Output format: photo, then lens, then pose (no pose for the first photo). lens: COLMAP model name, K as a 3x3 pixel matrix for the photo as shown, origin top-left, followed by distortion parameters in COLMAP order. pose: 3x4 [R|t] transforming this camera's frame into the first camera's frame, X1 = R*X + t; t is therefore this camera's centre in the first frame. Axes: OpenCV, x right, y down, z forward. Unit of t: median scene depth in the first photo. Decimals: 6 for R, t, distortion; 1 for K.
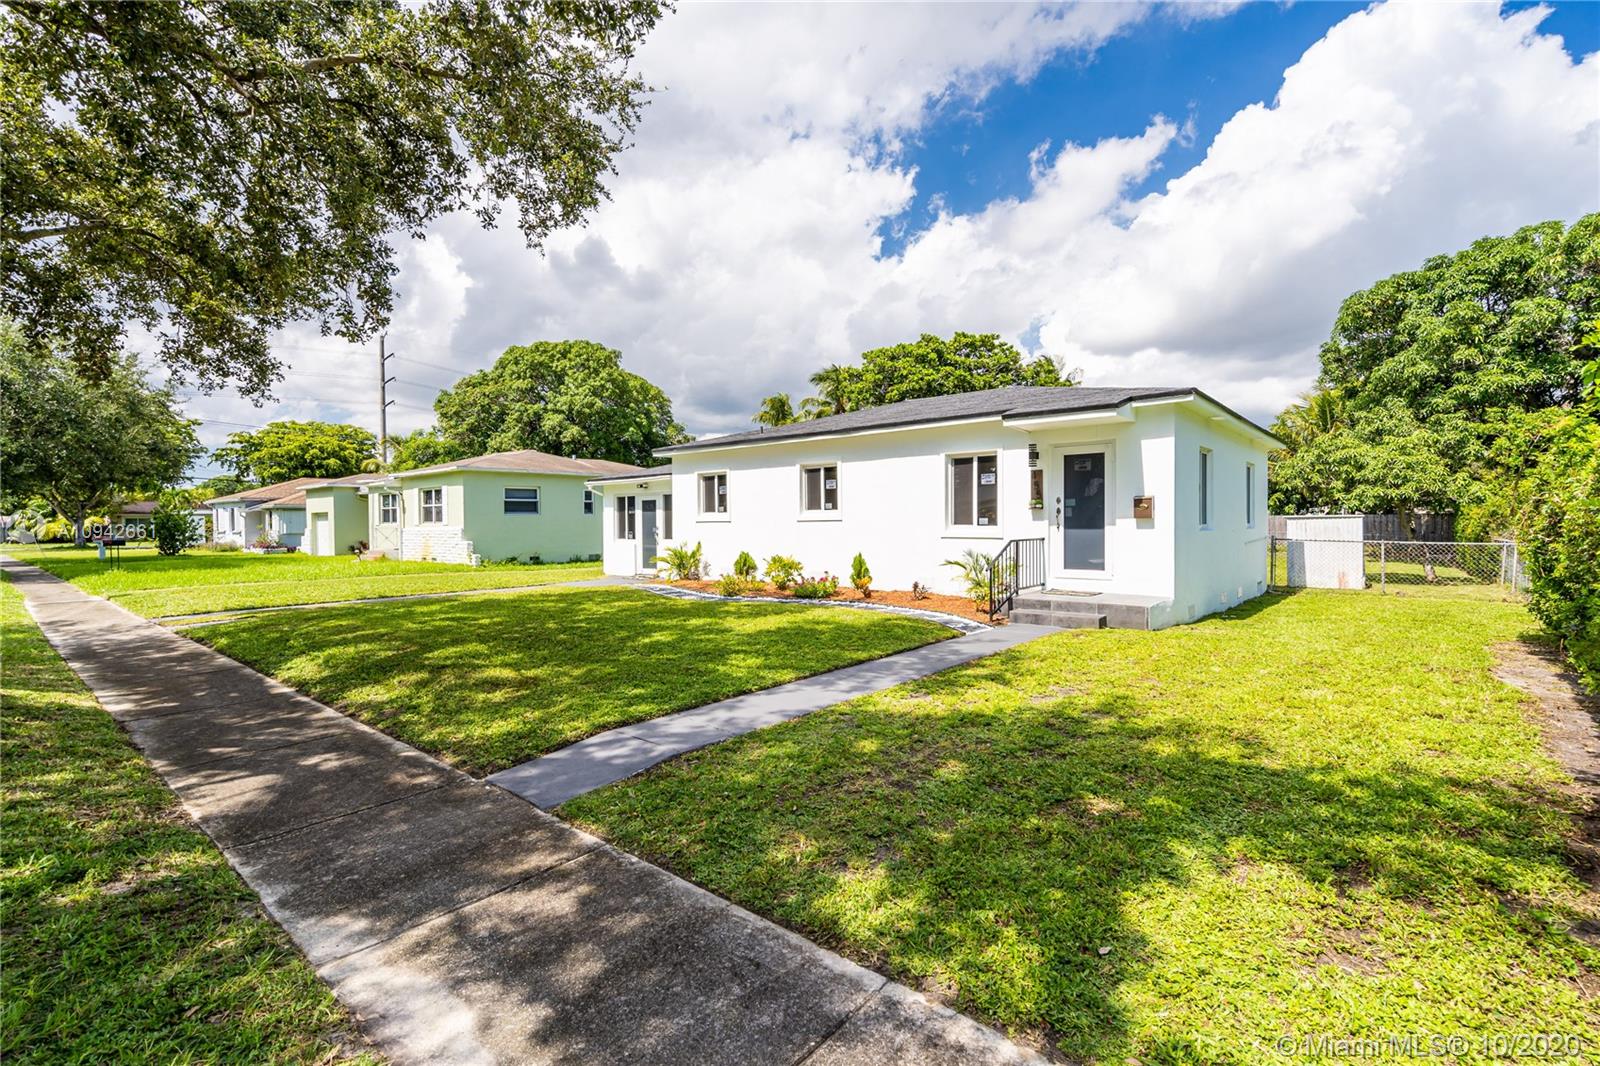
lens RADIAL K [[715.5, 0, 800.0], [0, 715.5, 533.0], [0, 0, 1]] dist [0.031955, 0.000272]
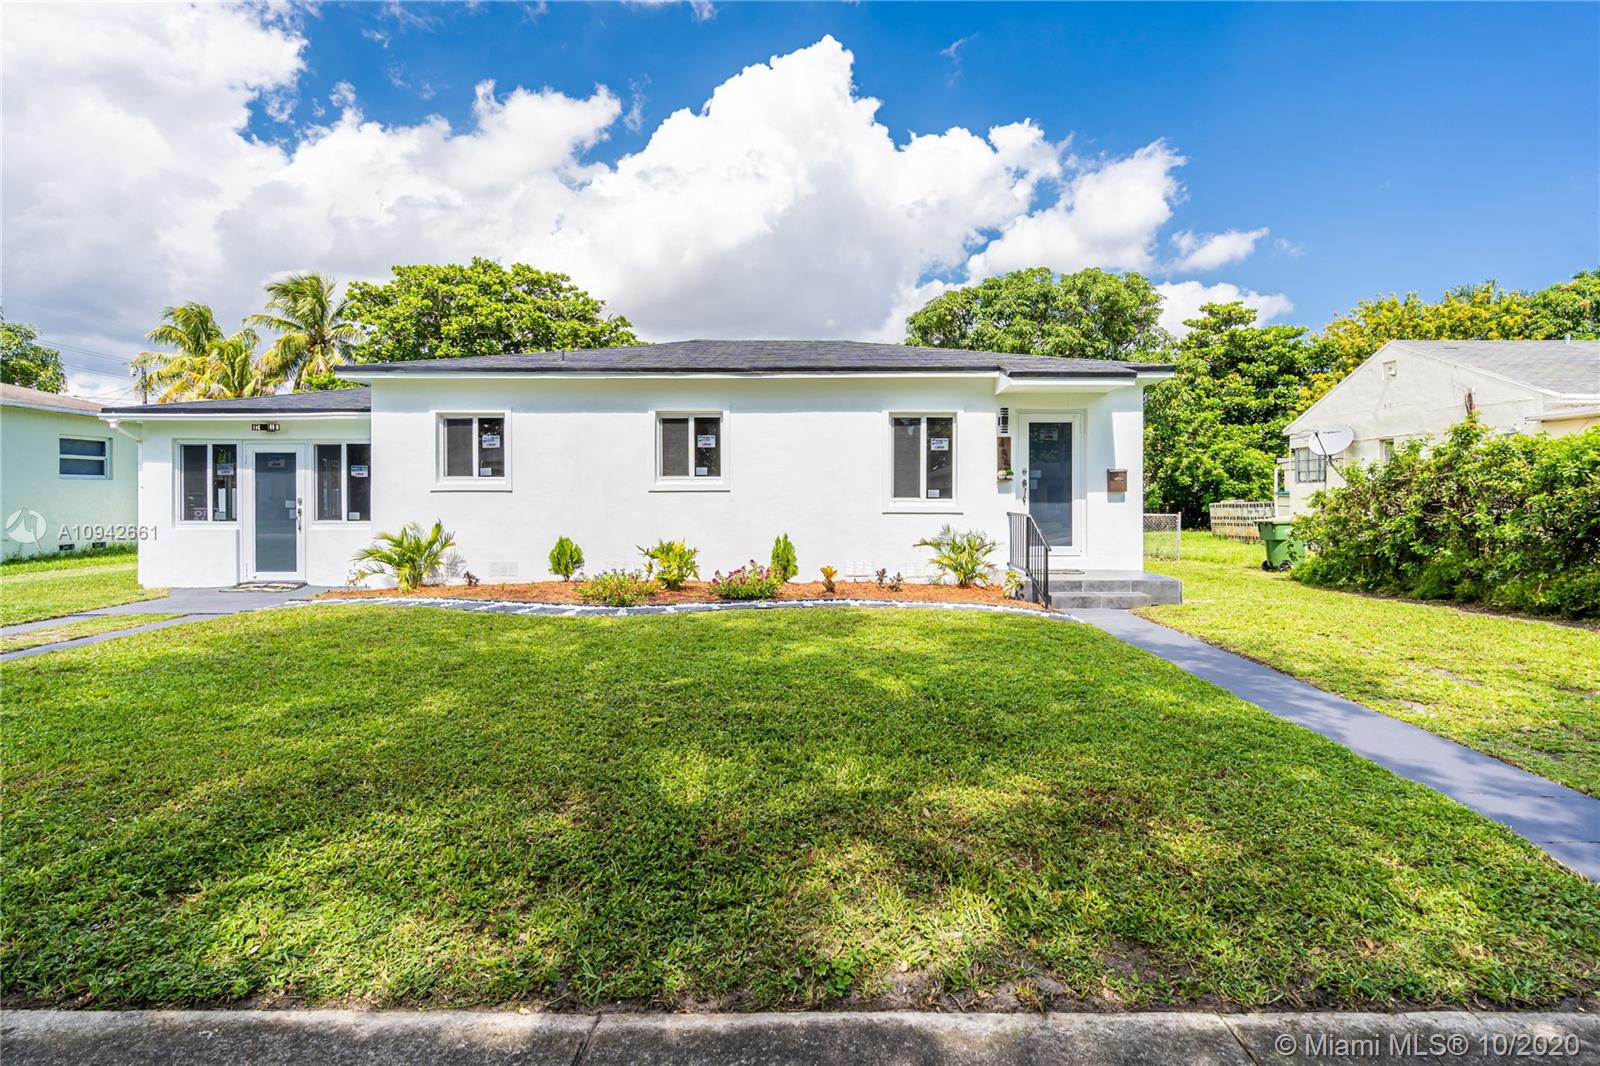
lens RADIAL K [[775.7, 0, 800.0], [0, 775.7, 533.0], [0, 0, 1]] dist [0.002233, 0.000211]
pose [[0.756484, -0.026312, 0.653482, -0.377651], [0.005124, 0.999398, 0.034309, -0.001659], [-0.653992, -0.022606, 0.756164, 0.323516]]
